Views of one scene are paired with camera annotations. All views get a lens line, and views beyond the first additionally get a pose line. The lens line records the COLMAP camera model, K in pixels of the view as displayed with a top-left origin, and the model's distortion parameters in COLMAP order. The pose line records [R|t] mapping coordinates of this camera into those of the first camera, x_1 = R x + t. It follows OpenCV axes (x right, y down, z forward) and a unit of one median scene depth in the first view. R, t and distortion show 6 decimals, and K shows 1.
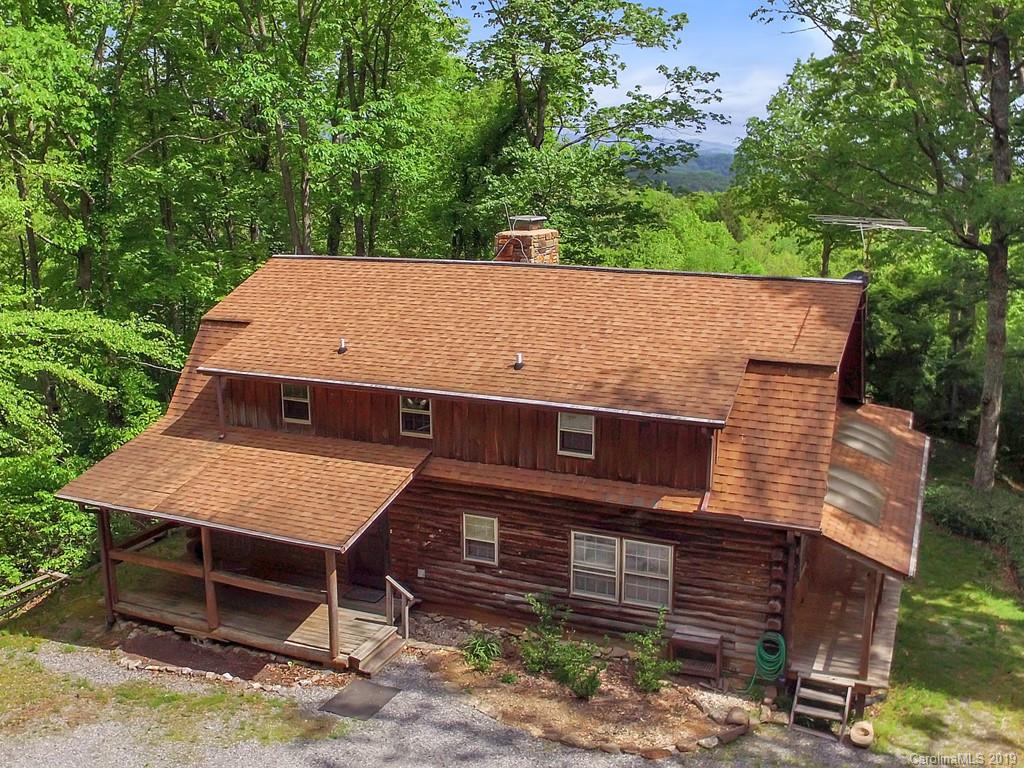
lens RADIAL K [[919.1, 0, 582.8], [0, 919.1, 380.4], [0, 0, 1]] dist [-0.069088, -0.002505]
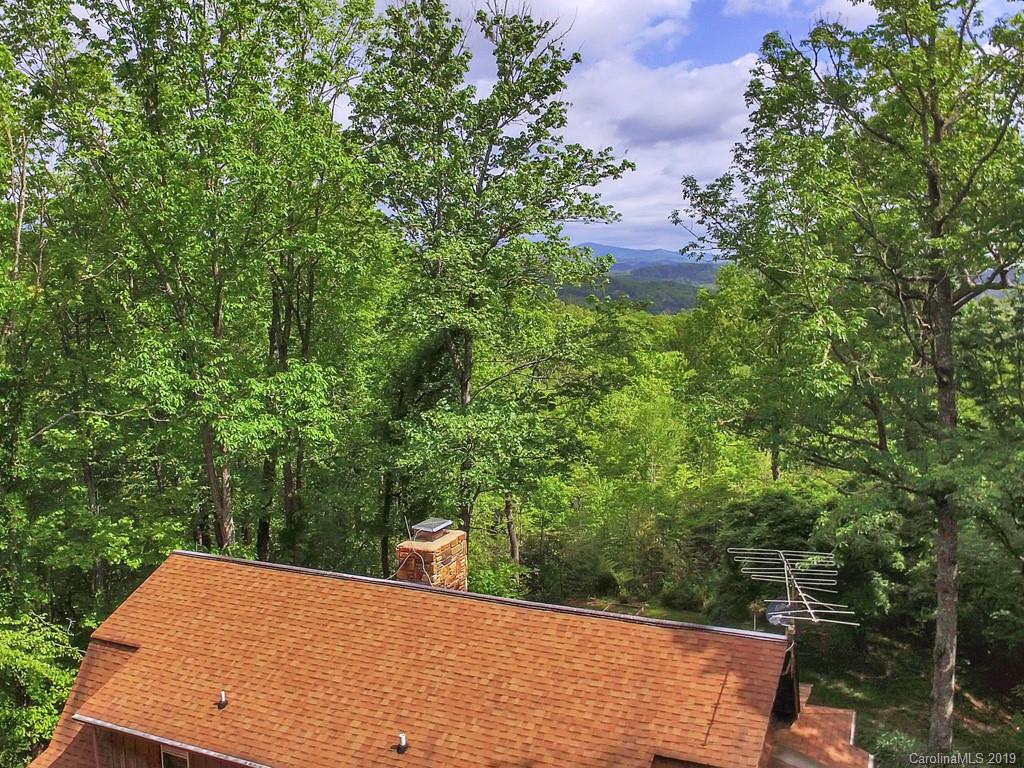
lens RADIAL K [[869.8, 0, 513.7], [0, 869.8, 436.5], [0, 0, 1]] dist [-0.042648, 0.018233]
pose [[0.998779, -0.014801, -0.047139, 0.077392], [0.012541, 0.998775, -0.047869, -0.255635], [0.047790, 0.047219, 0.997741, 0.123722]]
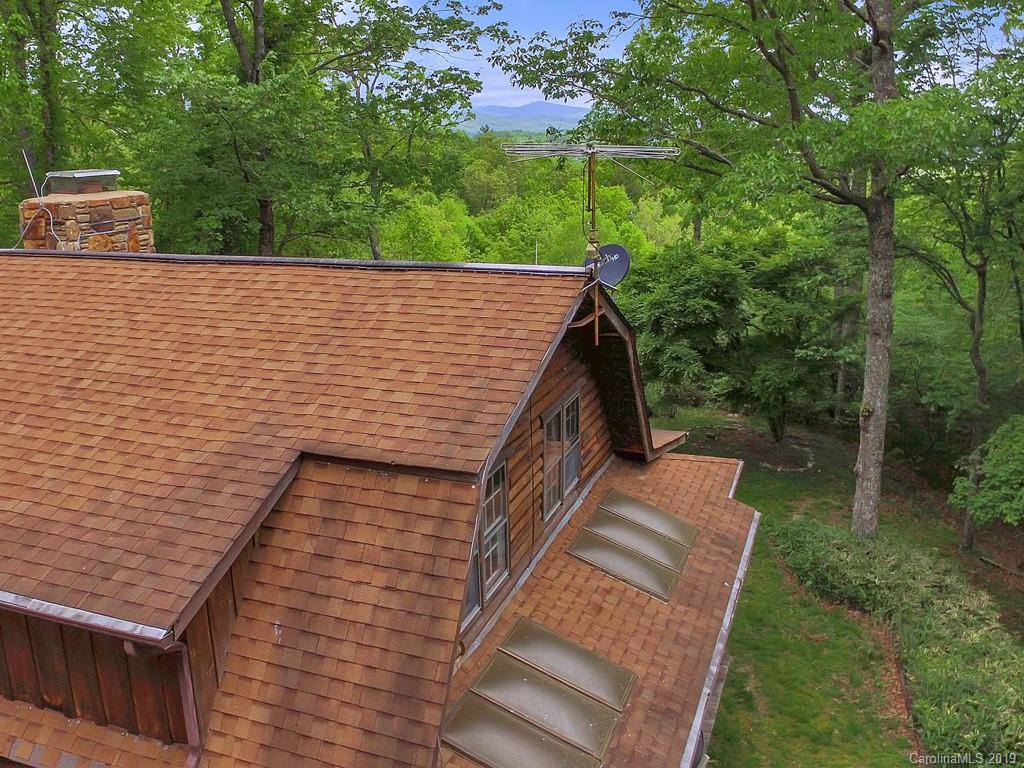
lens RADIAL K [[865.9, 0, 512.0], [0, 865.9, 384.0], [0, 0, 1]] dist [-0.078570, 0.006758]
pose [[0.999661, -0.026045, -0.000360, 0.251577], [0.026031, 0.998453, 0.049136, -0.066249], [-0.000920, -0.049128, 0.998792, 0.494944]]
